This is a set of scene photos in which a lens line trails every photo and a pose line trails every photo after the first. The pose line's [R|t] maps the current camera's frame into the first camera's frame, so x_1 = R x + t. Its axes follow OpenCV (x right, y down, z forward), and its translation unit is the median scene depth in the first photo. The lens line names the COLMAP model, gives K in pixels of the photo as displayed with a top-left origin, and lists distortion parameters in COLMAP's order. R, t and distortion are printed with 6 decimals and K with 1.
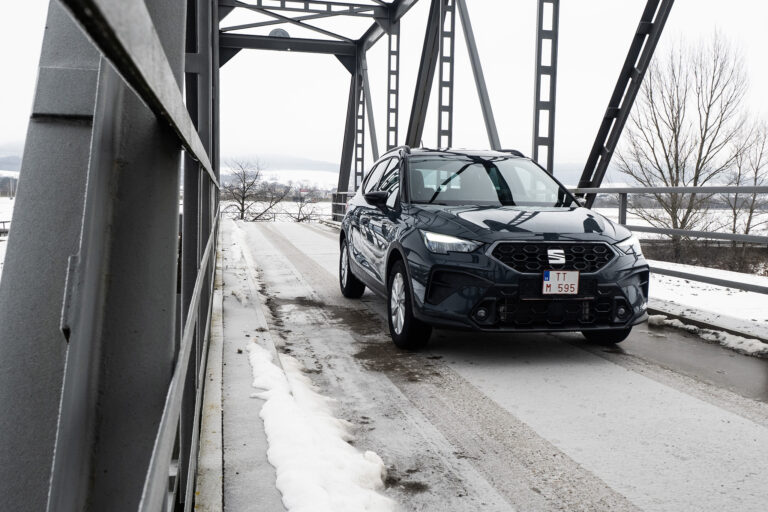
lens RADIAL K [[697.9, 0, 383.9], [0, 697.9, 259.9], [0, 0, 1]] dist [0.011891, 0.000000]
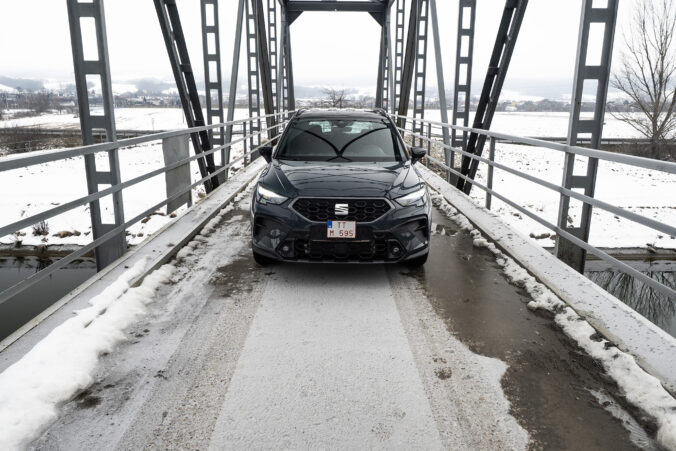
lens RADIAL K [[469.6, 0, 338.1], [0, 469.6, 218.5], [0, 0, 1]] dist [-0.018241, 0.002526]
pose [[0.976357, 0.038458, -0.212715, 0.439601], [-0.006580, 0.988878, 0.148584, -0.123130], [0.216063, -0.143672, 0.965751, 0.125415]]
